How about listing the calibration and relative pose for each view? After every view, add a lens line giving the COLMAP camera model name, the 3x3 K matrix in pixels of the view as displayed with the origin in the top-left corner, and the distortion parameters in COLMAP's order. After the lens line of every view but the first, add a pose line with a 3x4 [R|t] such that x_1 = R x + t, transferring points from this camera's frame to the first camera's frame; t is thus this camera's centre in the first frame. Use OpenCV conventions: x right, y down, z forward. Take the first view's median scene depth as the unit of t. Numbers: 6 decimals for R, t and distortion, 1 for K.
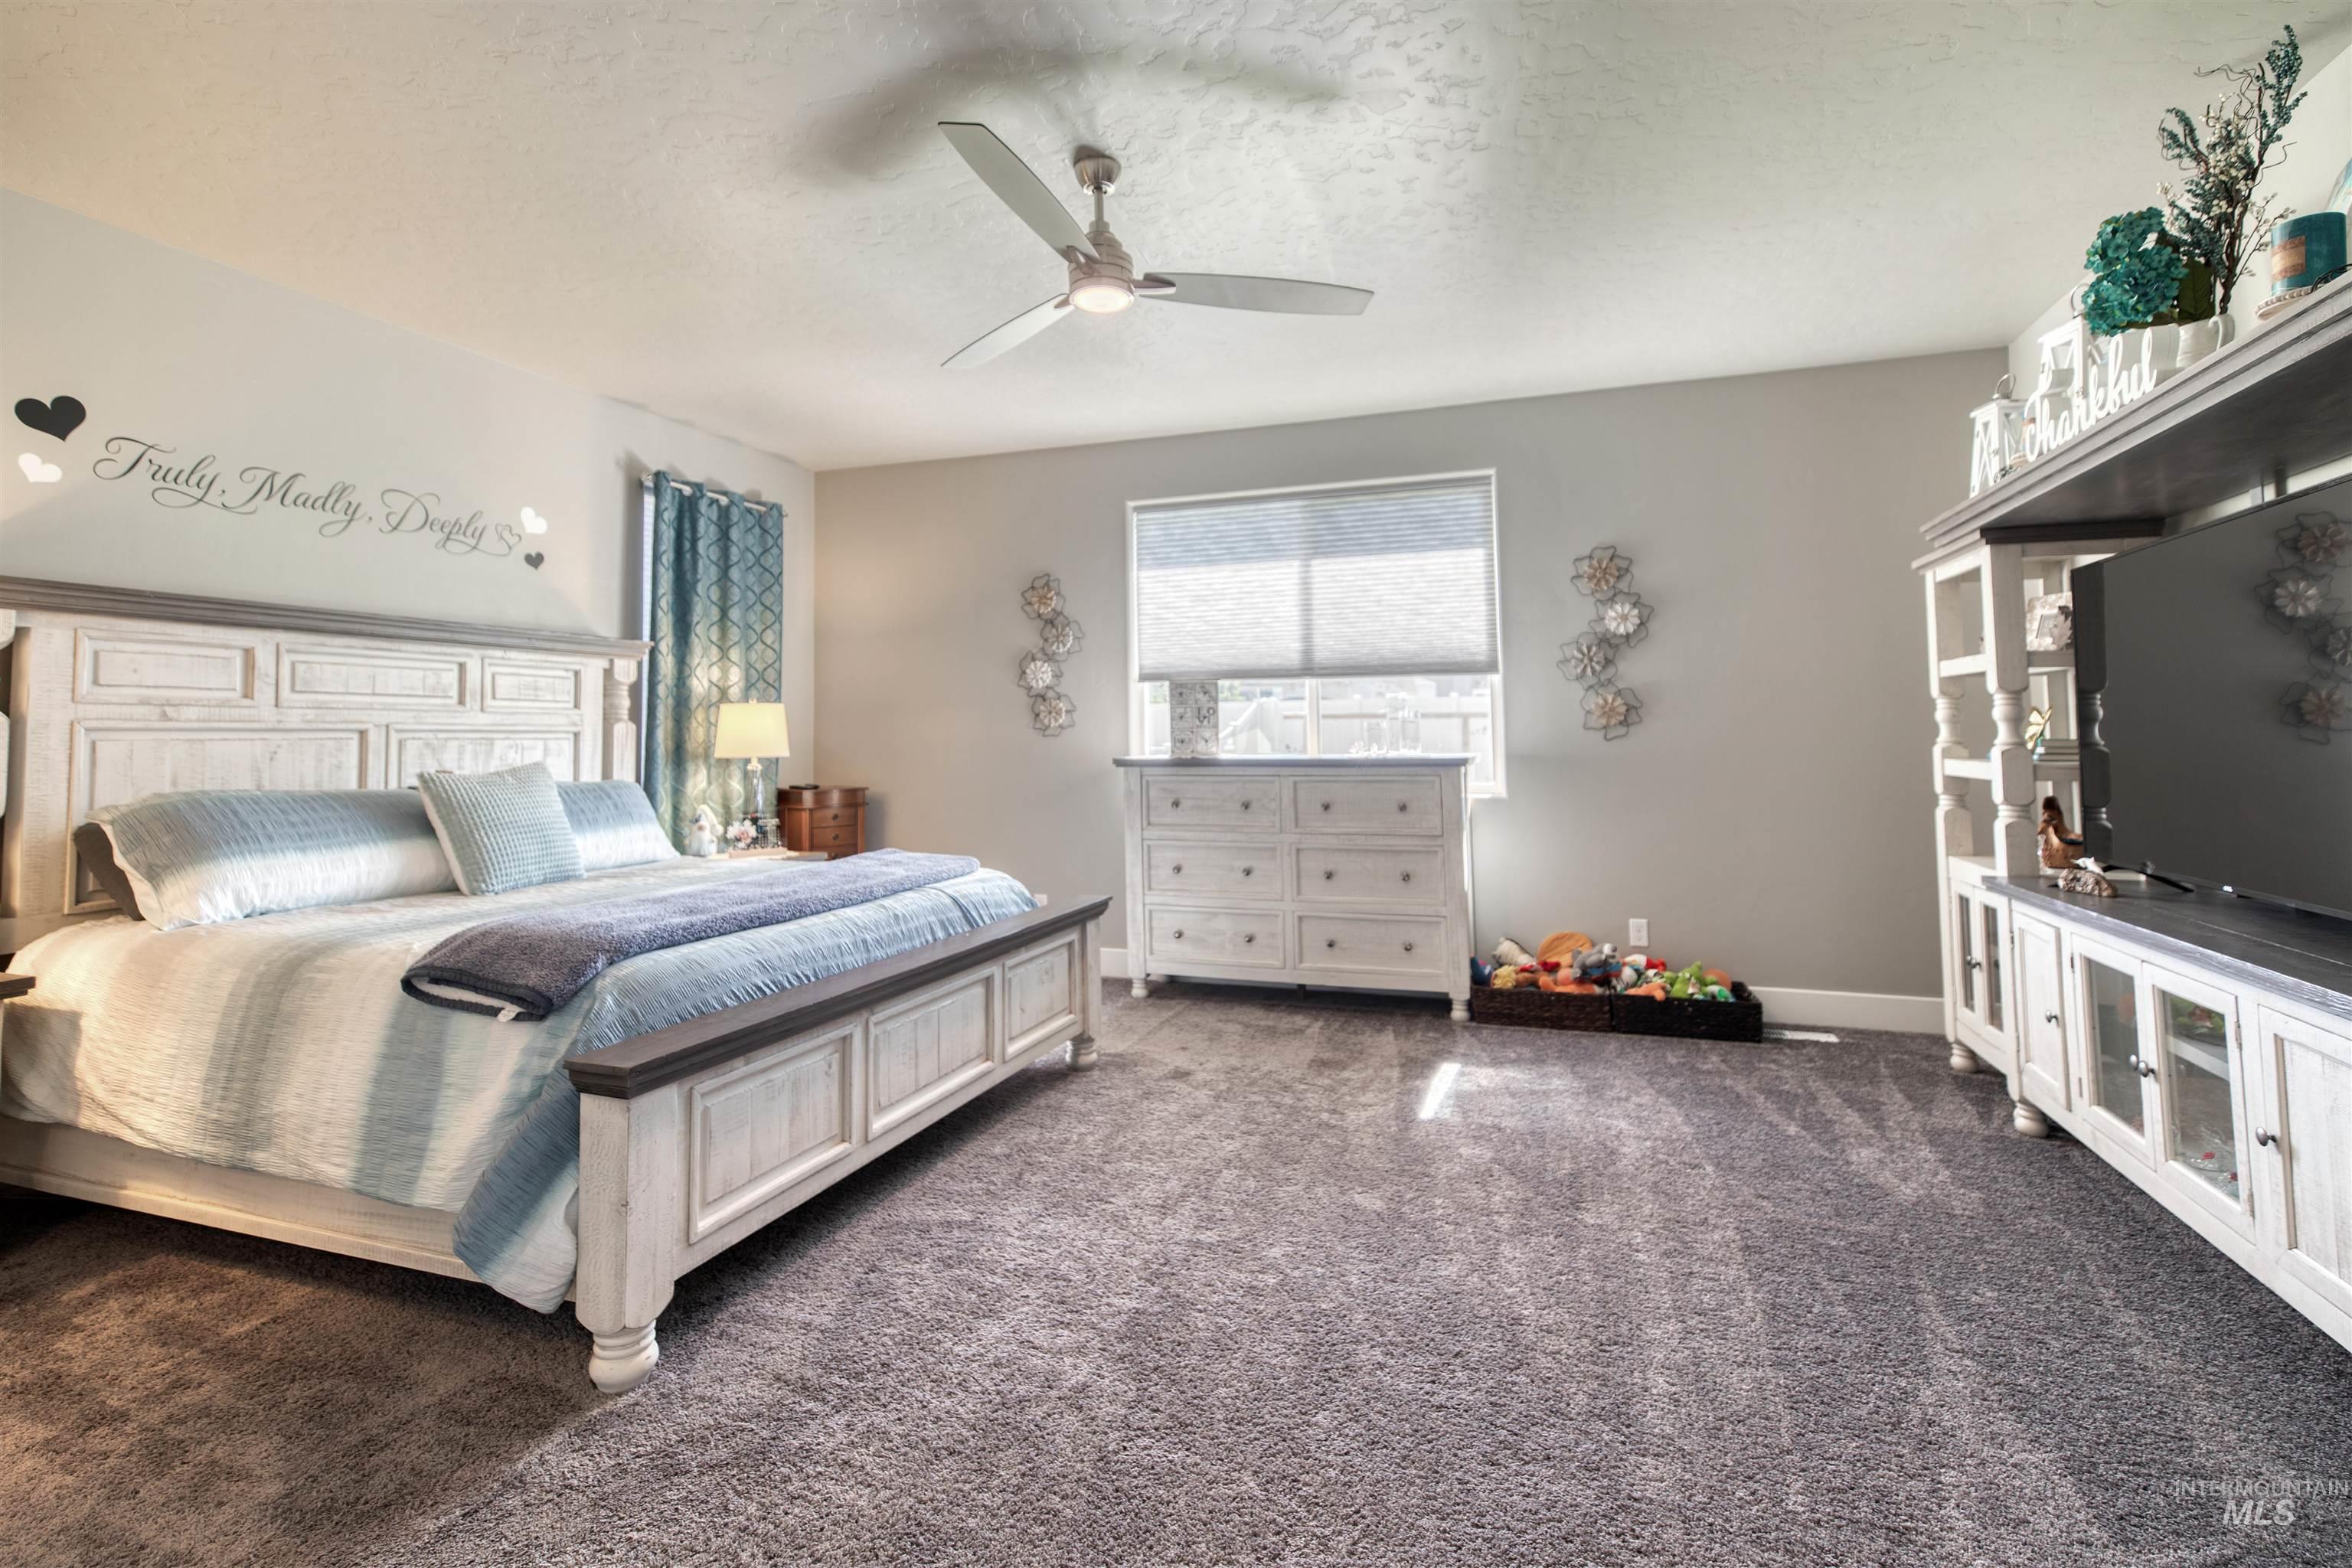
lens RADIAL K [[1087.5, 0, 1176.5], [0, 1087.5, 650.6], [0, 0, 1]] dist [0.000803, 0.000037]
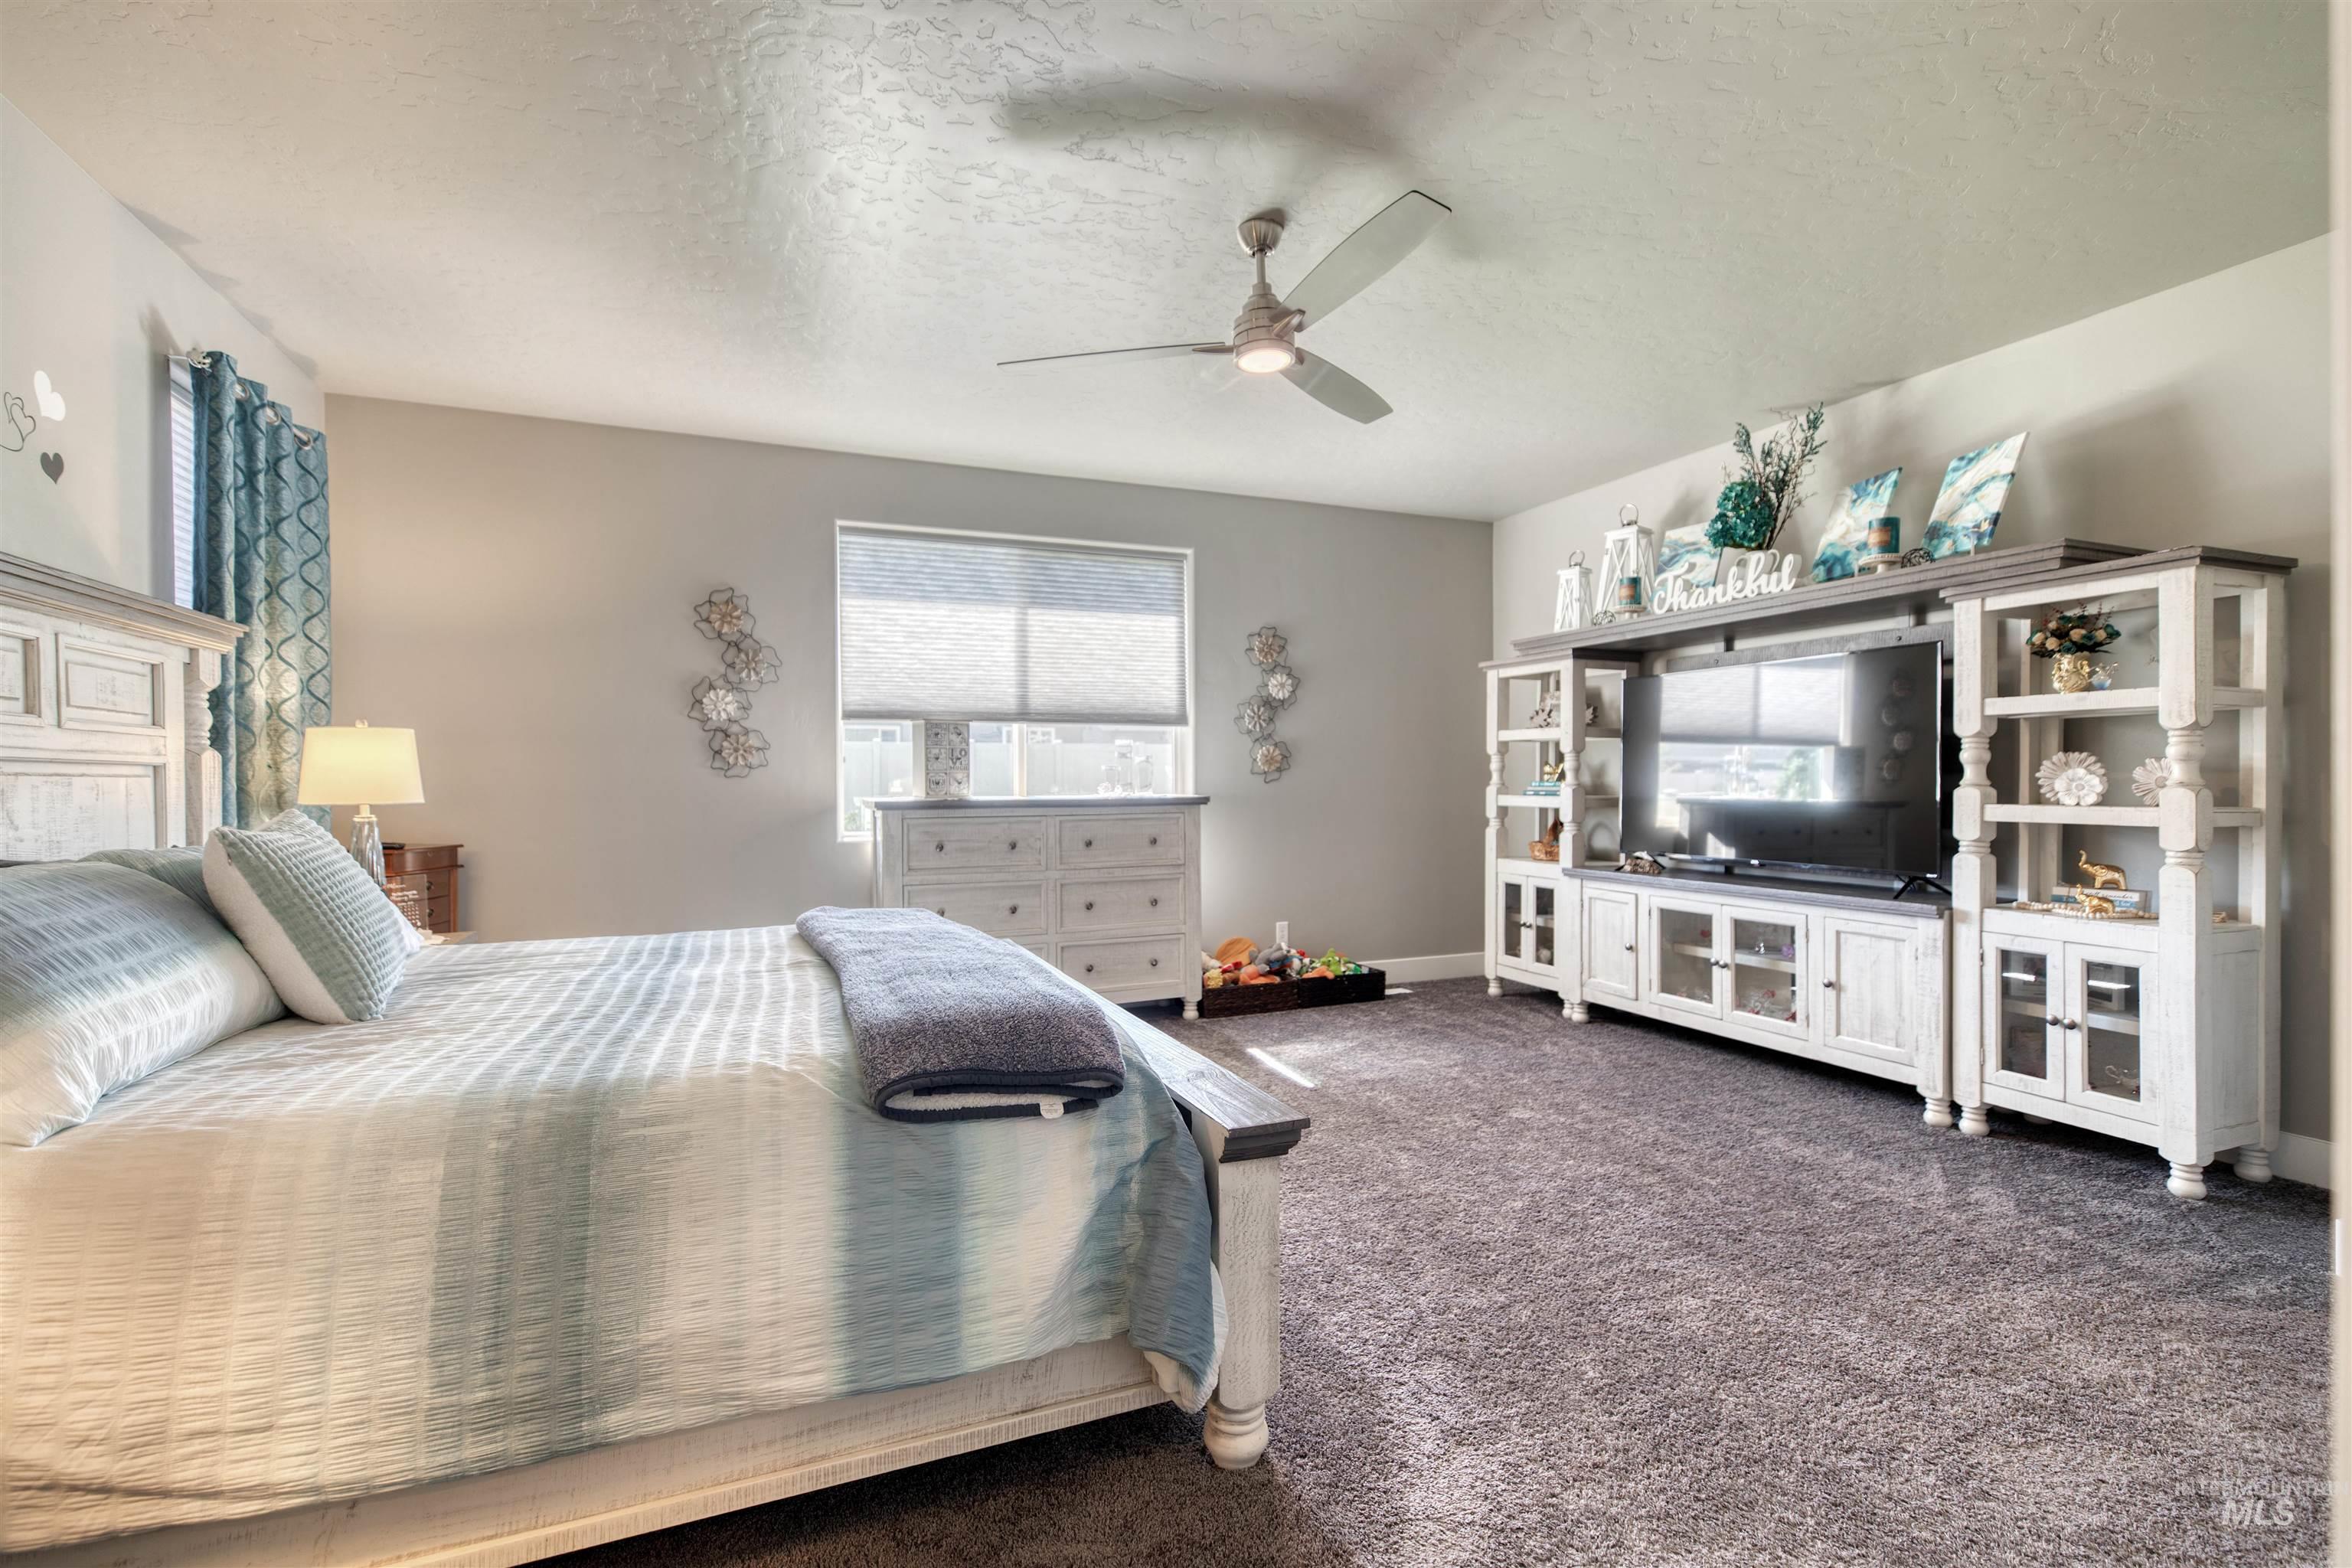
lens RADIAL K [[1056.1, 0, 1176.2], [0, 1056.1, 763.4], [0, 0, 1]] dist [0.002344, -0.000516]
pose [[0.745542, 0.014982, 0.666290, -0.490224], [-0.055392, 0.997681, 0.039547, 0.017895], [-0.664153, -0.066391, 0.744643, 0.165937]]
